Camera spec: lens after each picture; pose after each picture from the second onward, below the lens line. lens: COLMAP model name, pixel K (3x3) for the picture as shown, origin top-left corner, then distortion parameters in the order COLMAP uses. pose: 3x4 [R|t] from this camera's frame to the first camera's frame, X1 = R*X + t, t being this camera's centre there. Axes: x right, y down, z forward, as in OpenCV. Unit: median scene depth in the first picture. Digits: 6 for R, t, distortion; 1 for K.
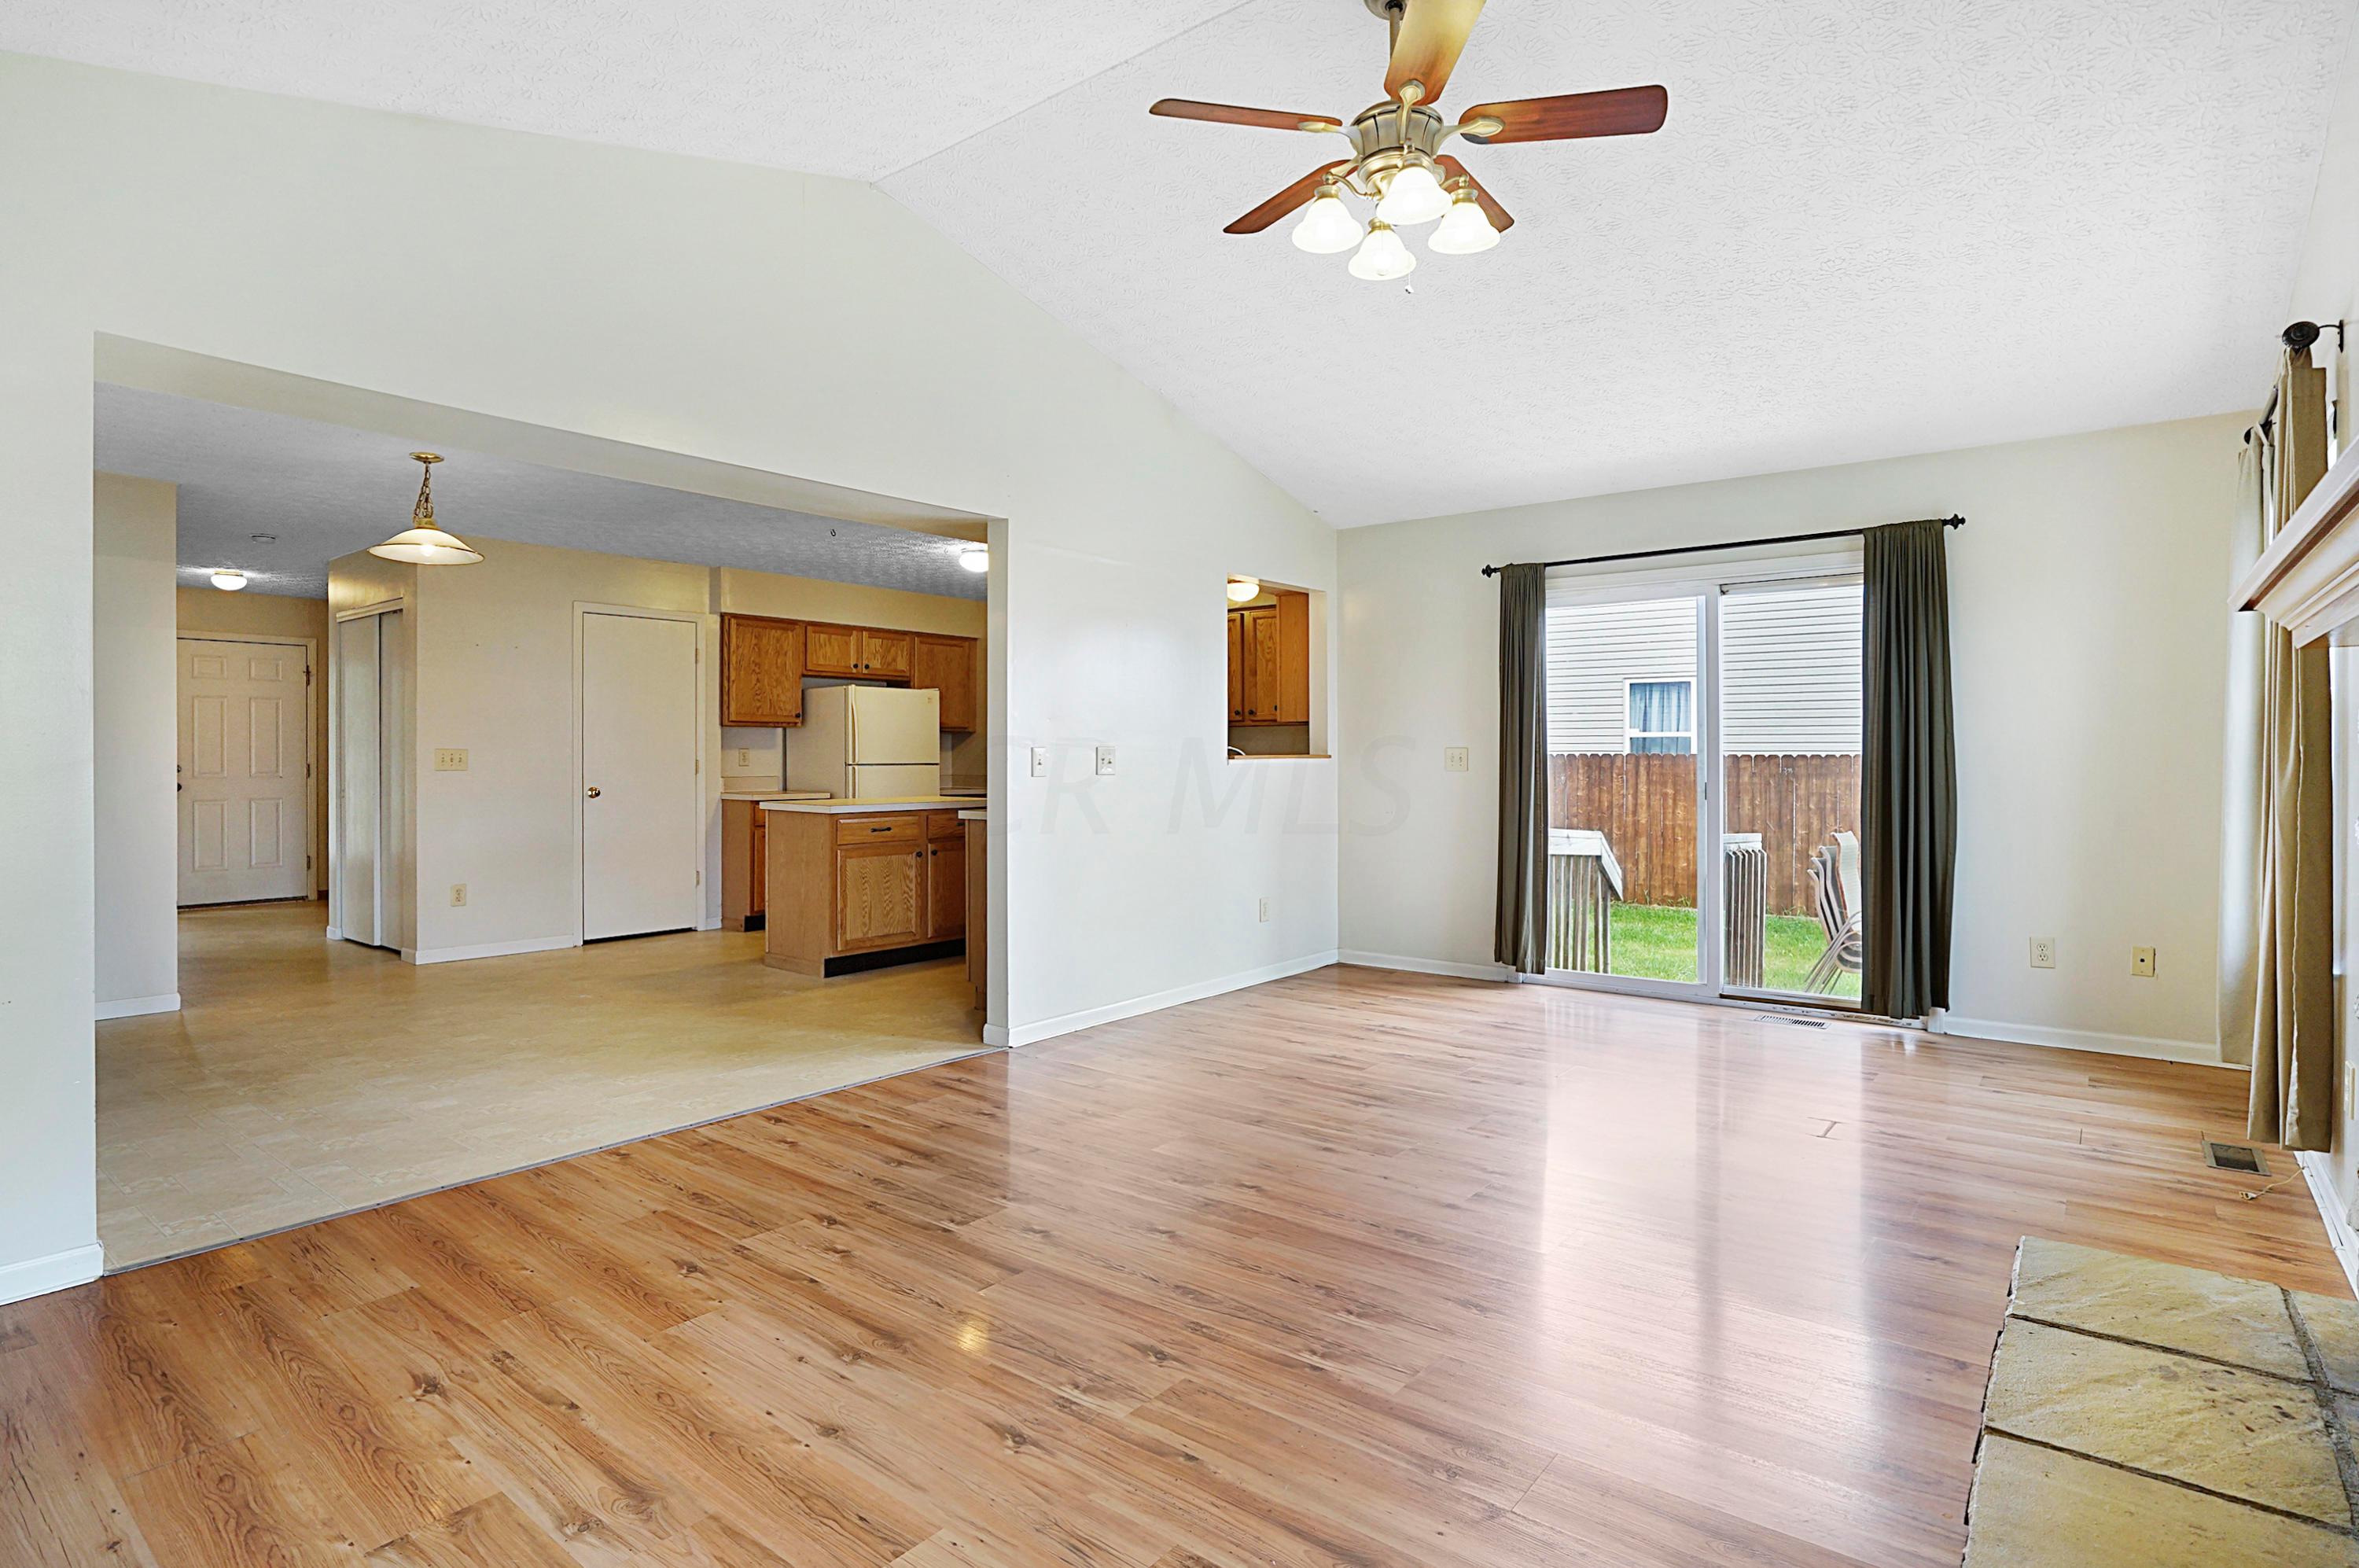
lens RADIAL K [[1200.5, 0, 1154.6], [0, 1200.5, 752.6], [0, 0, 1]] dist [-0.051530, 0.035733]
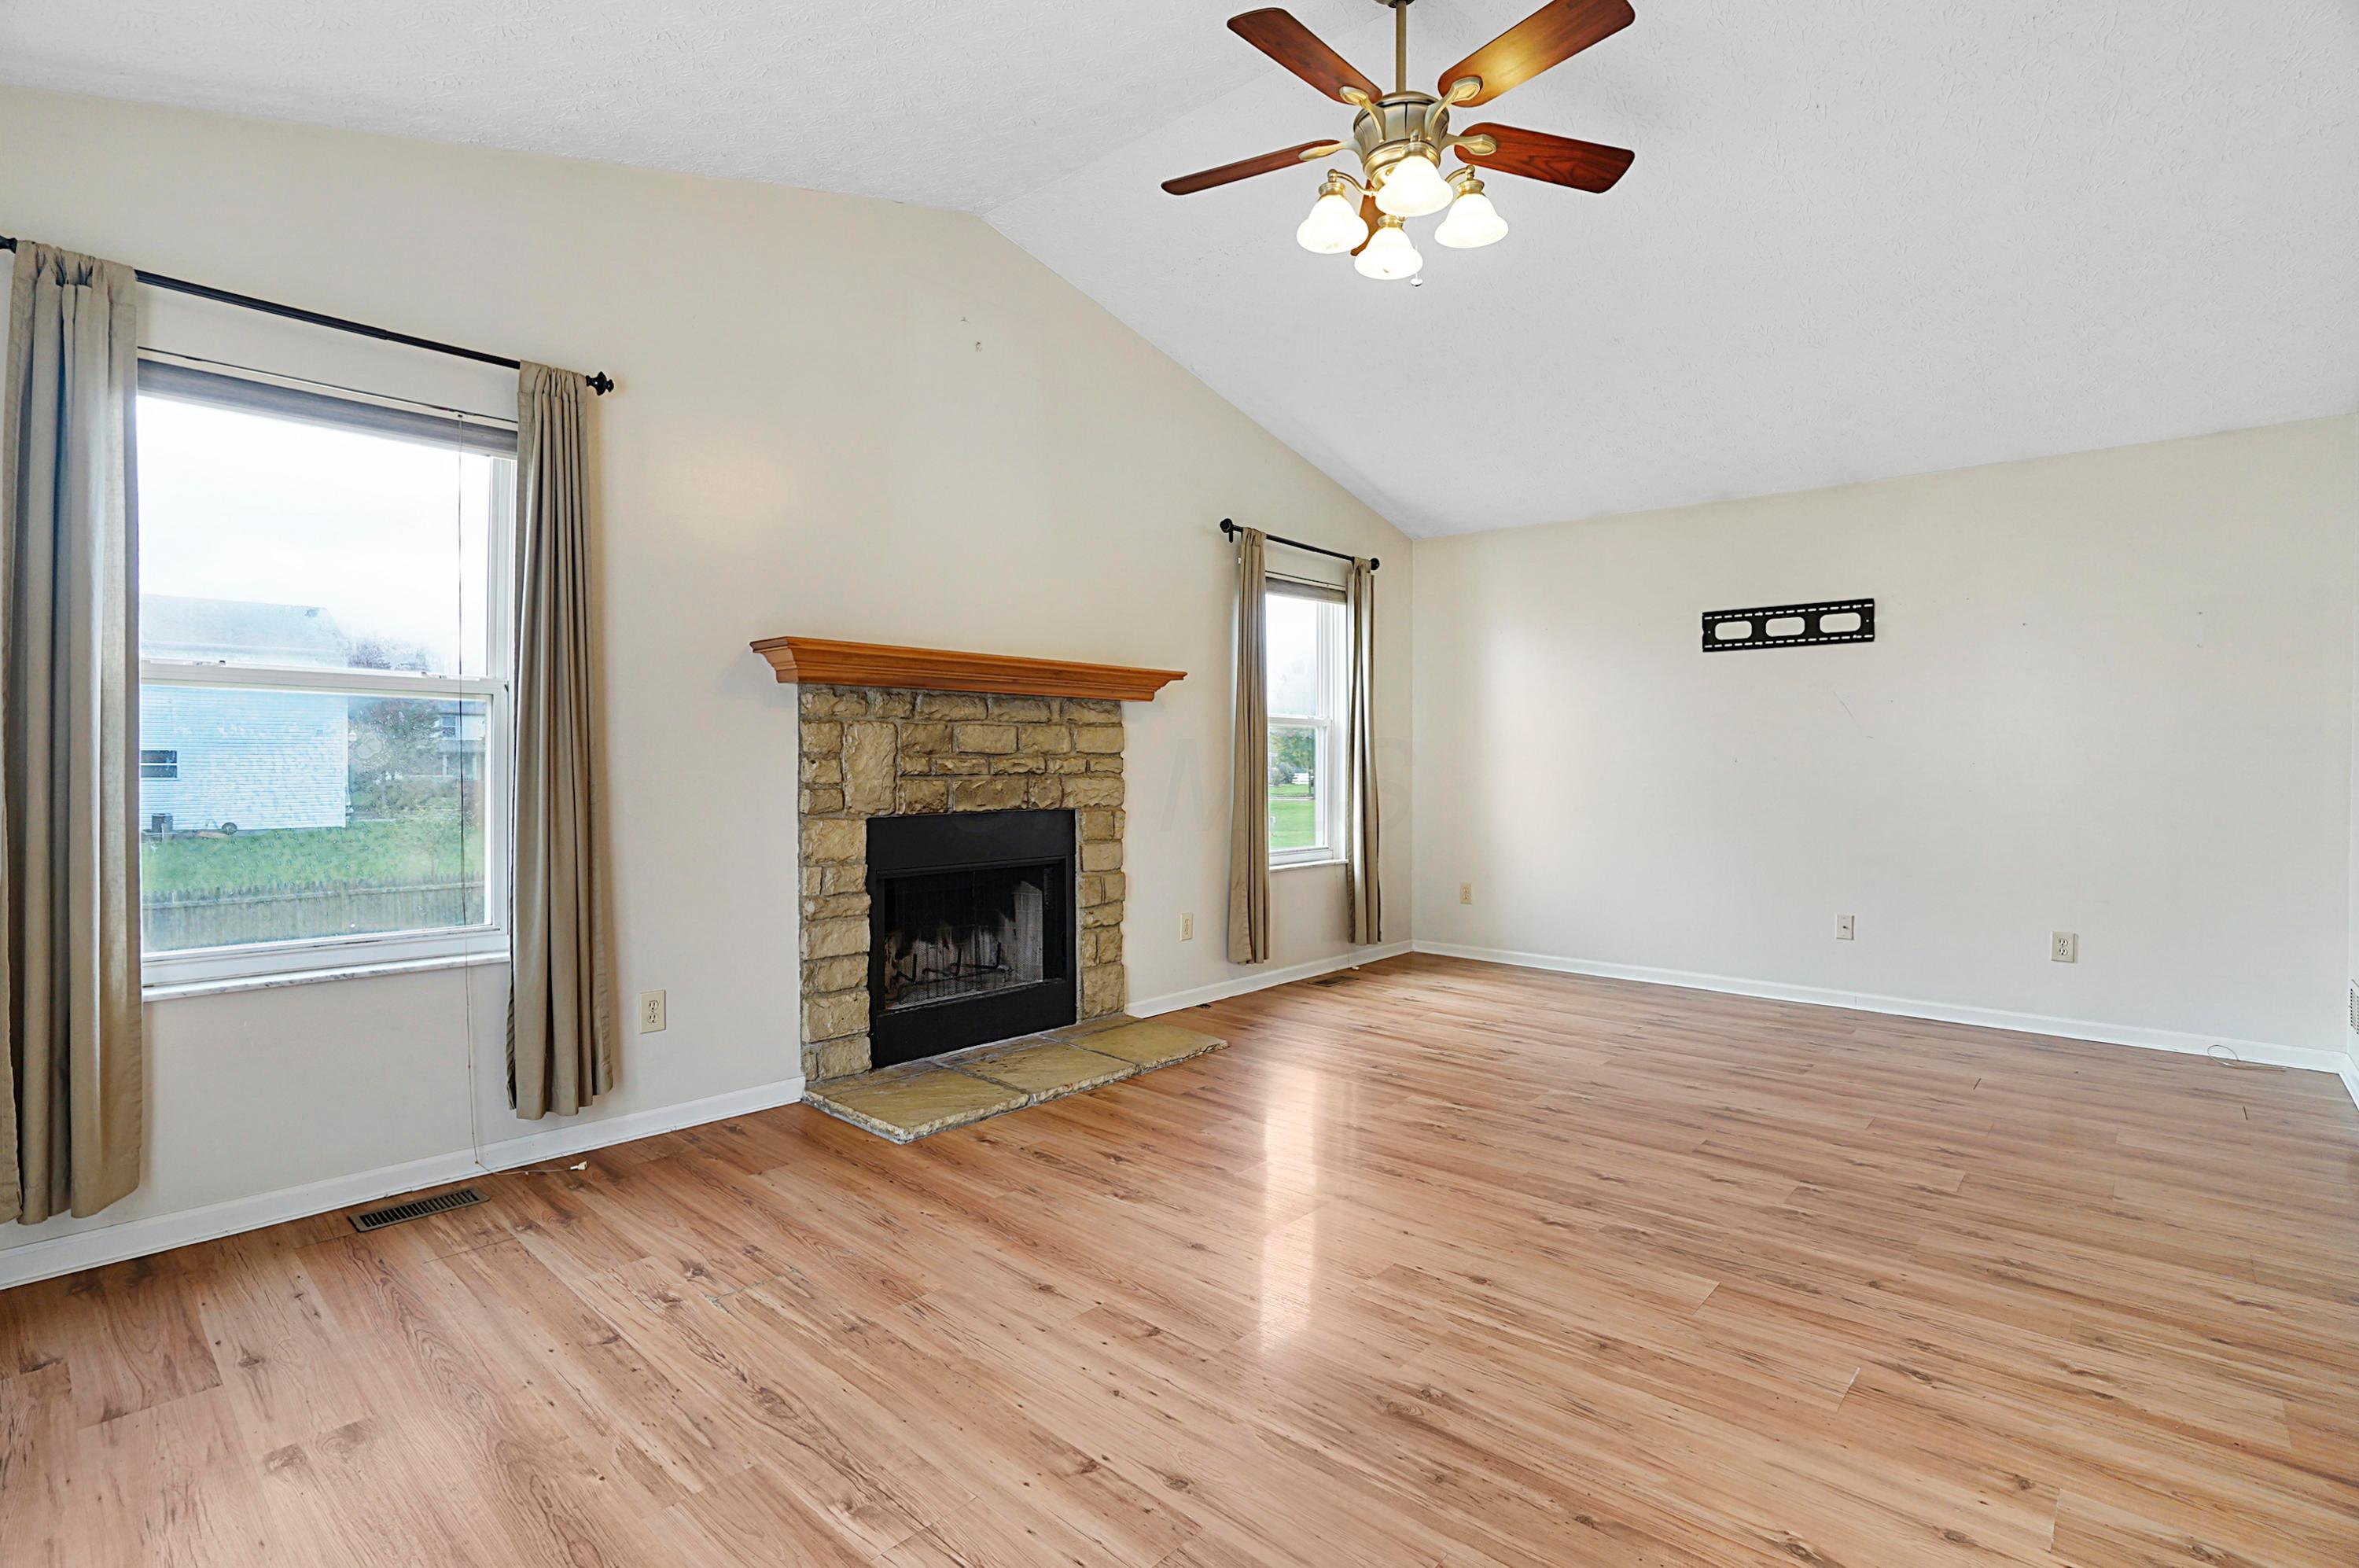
lens RADIAL K [[1114.5, 0, 1172.1], [0, 1114.5, 766.9], [0, 0, 1]] dist [-0.055482, 0.021539]
pose [[-0.998677, -0.003628, 0.051296, 0.222386], [-0.003301, 0.999974, 0.006454, 0.005573], [-0.051319, 0.006276, -0.998663, 1.241973]]
